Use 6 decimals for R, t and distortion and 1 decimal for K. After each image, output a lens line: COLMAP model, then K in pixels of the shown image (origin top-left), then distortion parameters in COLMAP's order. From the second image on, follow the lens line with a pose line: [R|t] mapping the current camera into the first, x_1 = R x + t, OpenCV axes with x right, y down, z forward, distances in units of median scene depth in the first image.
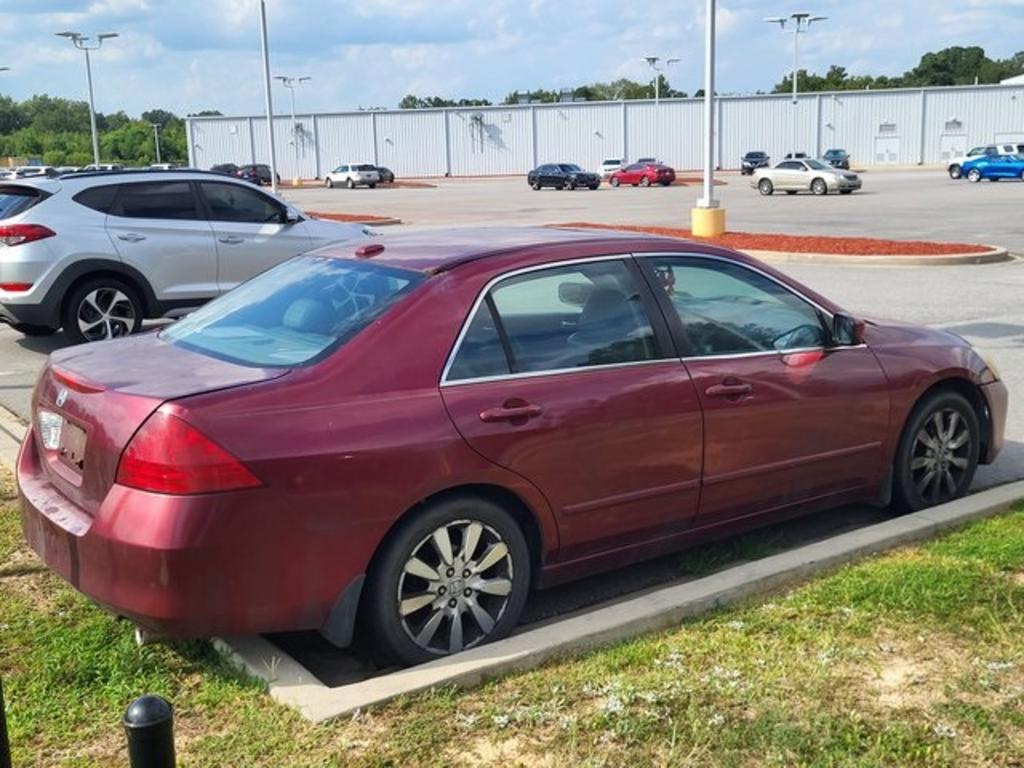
lens RADIAL K [[1172.7, 0, 512.0], [0, 1172.7, 384.0], [0, 0, 1]] dist [0.042549, -0.016940]
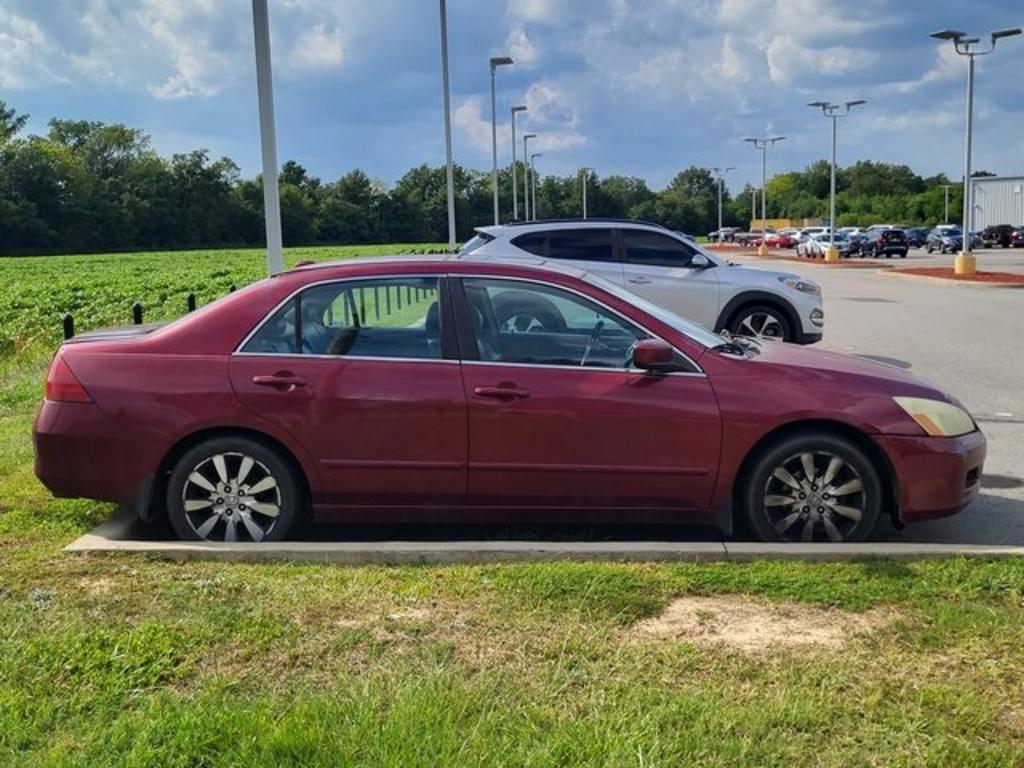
lens RADIAL K [[1172.7, 0, 512.0], [0, 1172.7, 384.0], [0, 0, 1]] dist [0.042549, -0.016940]
pose [[0.782924, 0.091861, -0.615298, 1.034664], [-0.123465, 0.992309, -0.008955, 0.007587], [0.609743, 0.082979, 0.788243, 0.096280]]
